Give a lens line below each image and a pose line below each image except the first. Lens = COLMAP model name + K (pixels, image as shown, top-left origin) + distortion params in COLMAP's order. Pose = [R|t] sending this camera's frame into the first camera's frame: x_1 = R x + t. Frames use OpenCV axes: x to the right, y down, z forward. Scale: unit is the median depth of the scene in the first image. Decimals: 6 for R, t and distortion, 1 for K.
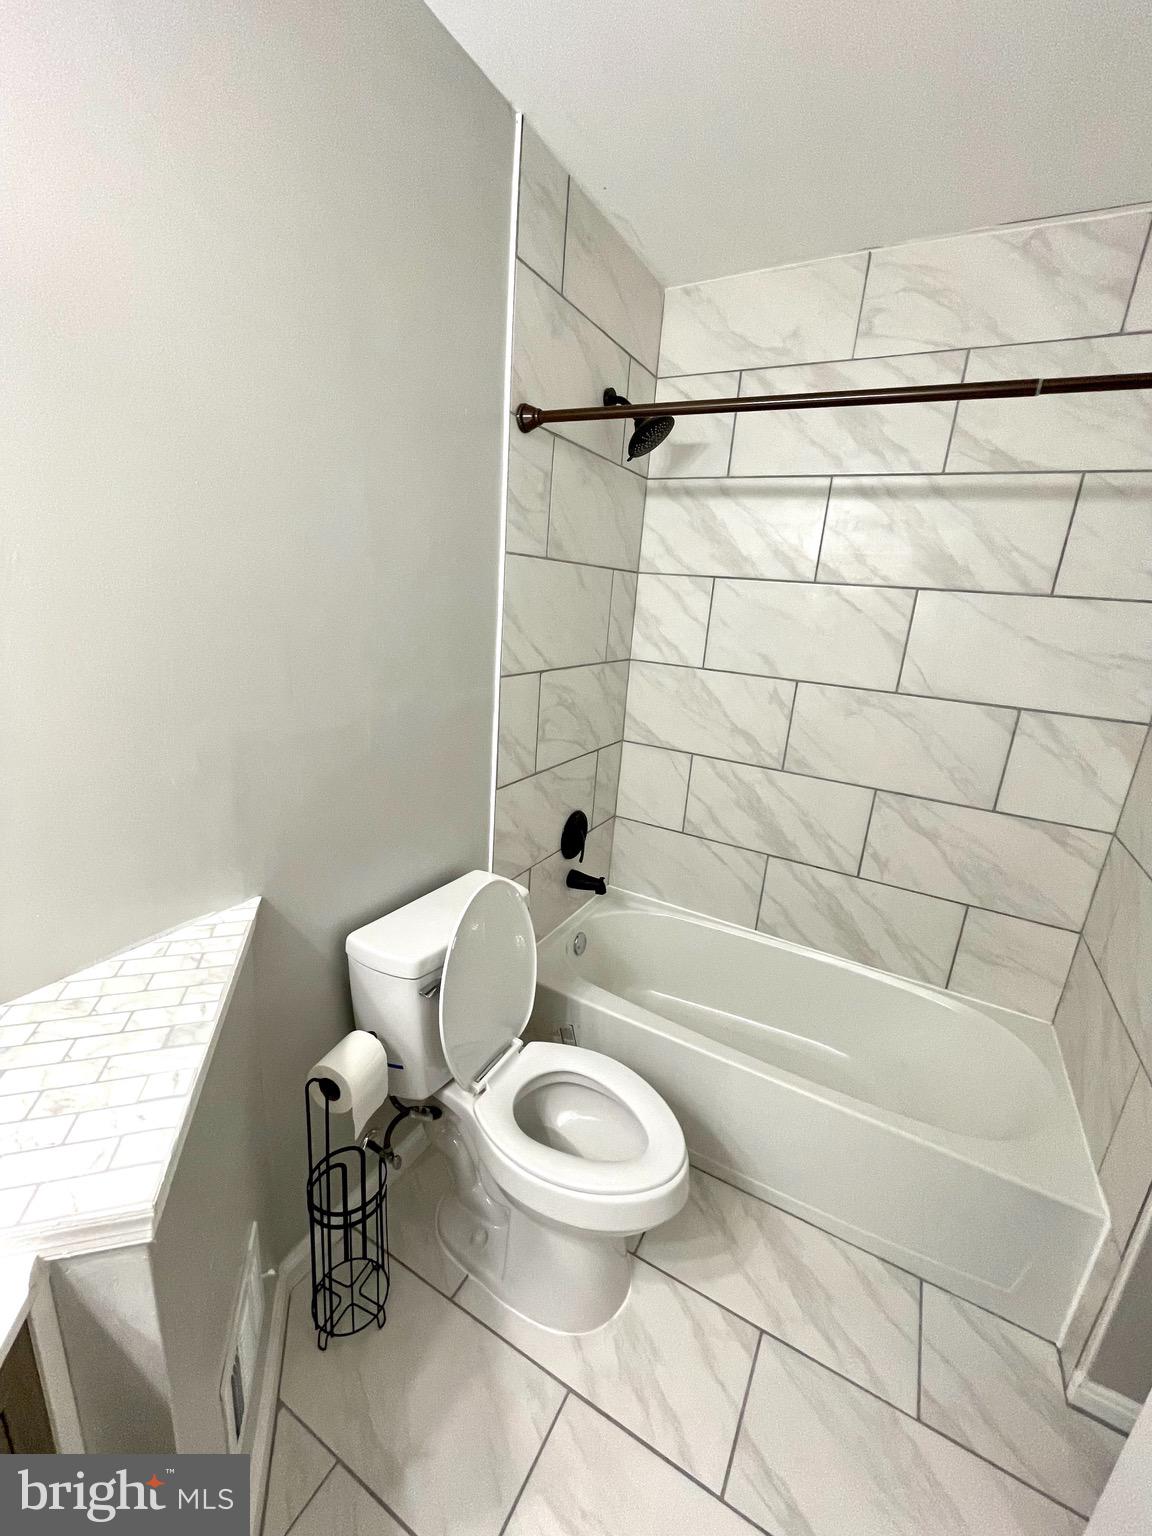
lens RADIAL K [[622.7, 0, 574.8], [0, 622.7, 764.7], [0, 0, 1]] dist [-0.001960, -0.000285]
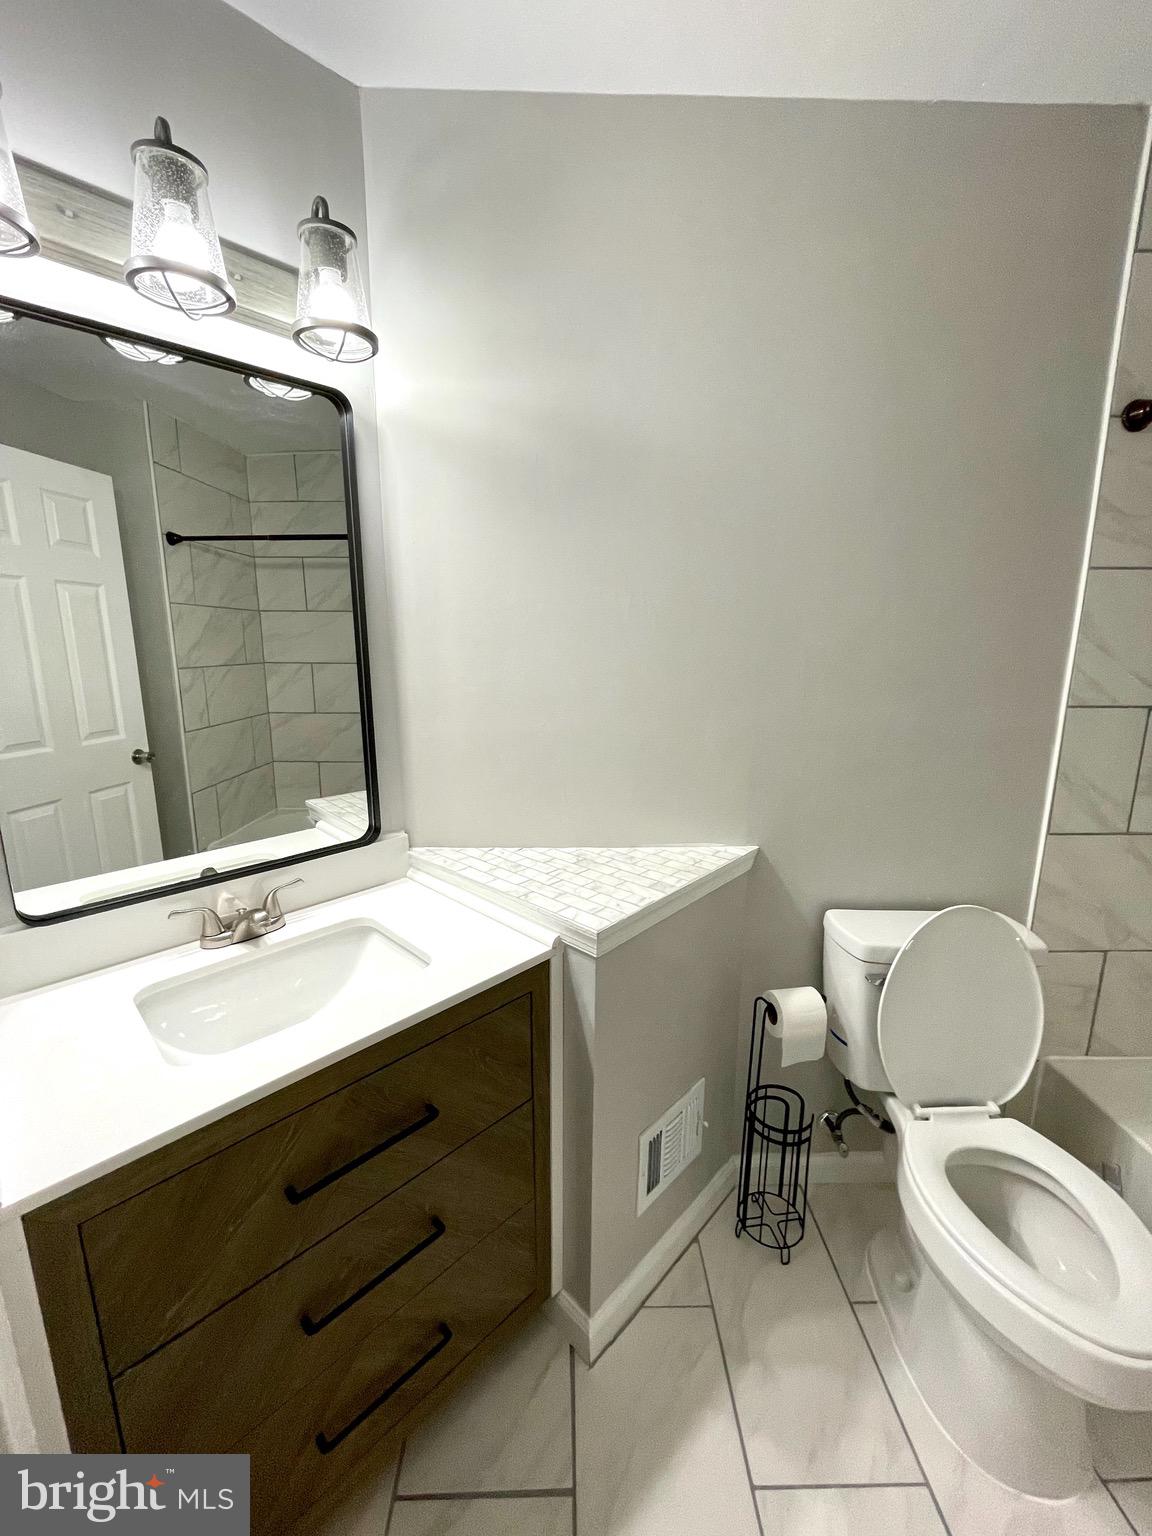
lens RADIAL K [[622.7, 0, 574.8], [0, 622.7, 764.7], [0, 0, 1]] dist [-0.001960, -0.000285]
pose [[0.504188, 0.101535, -0.857604, 0.266571], [-0.199720, 0.979852, -0.001408, 0.074310], [0.840182, 0.171991, 0.514309, -0.032622]]
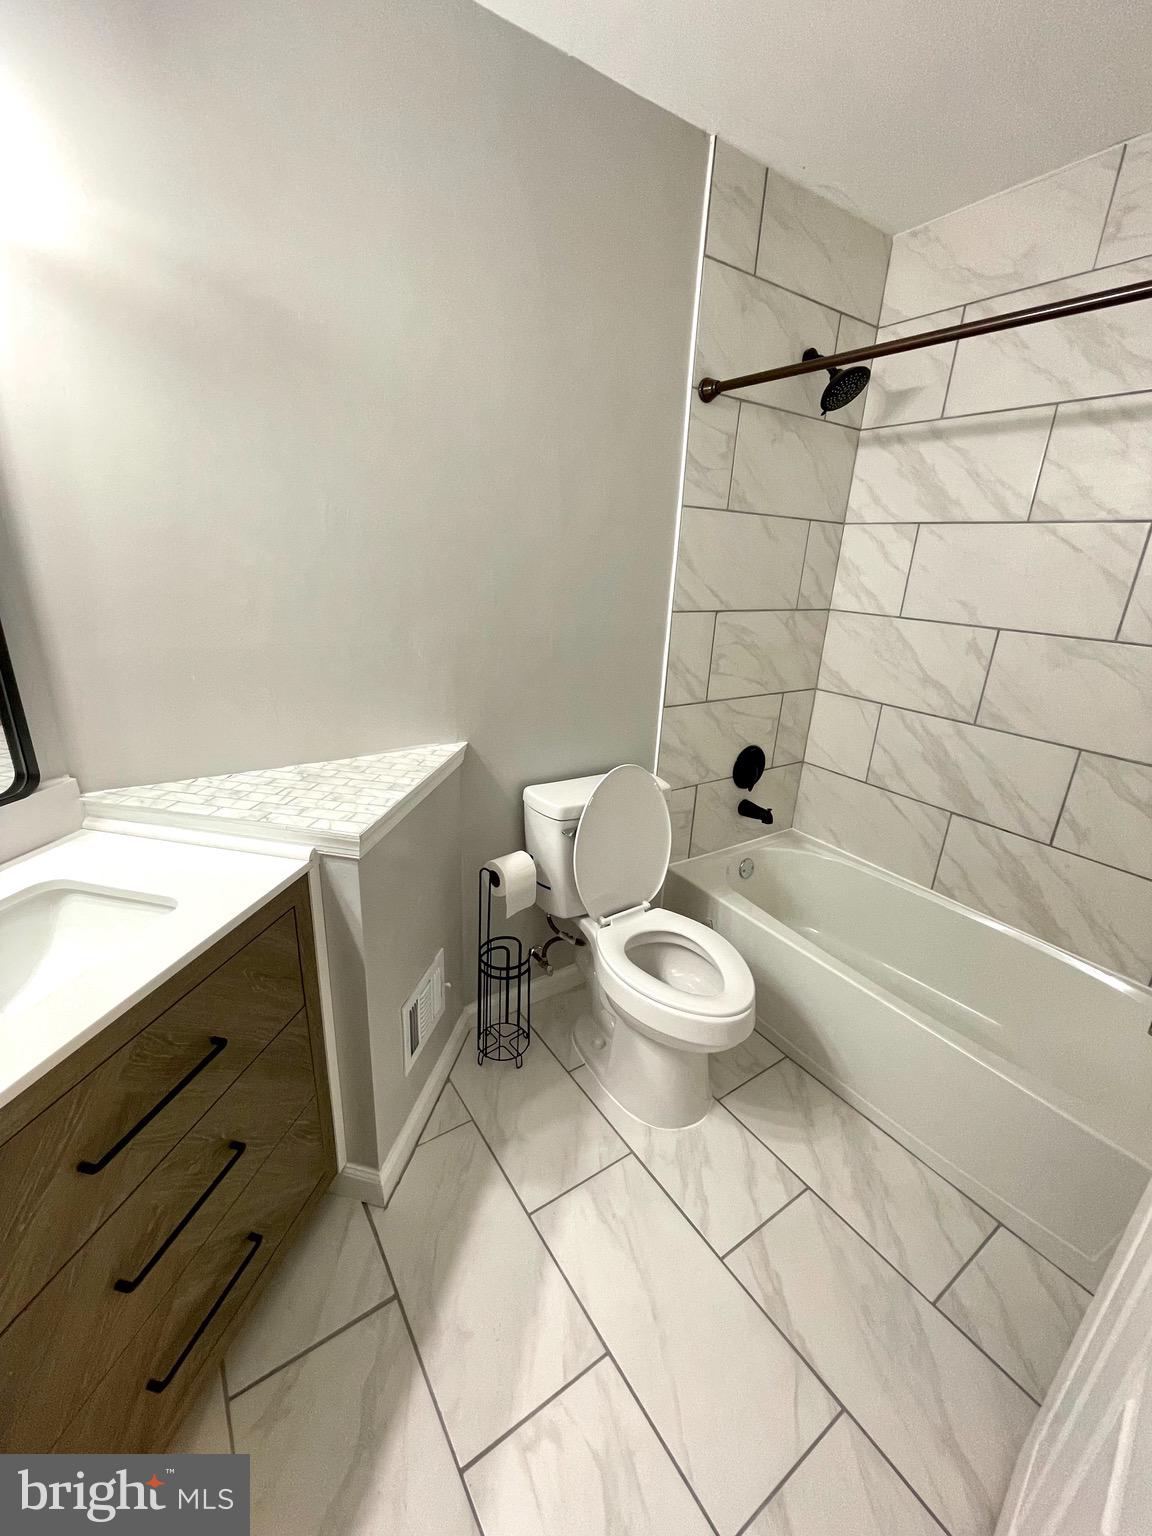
lens RADIAL K [[622.7, 0, 574.8], [0, 622.7, 764.7], [0, 0, 1]] dist [-0.001960, -0.000285]
pose [[0.892337, 0.116317, -0.436125, 0.244997], [-0.104141, 0.993212, 0.051818, 0.099882], [0.439192, -0.000820, 0.898393, -0.151592]]
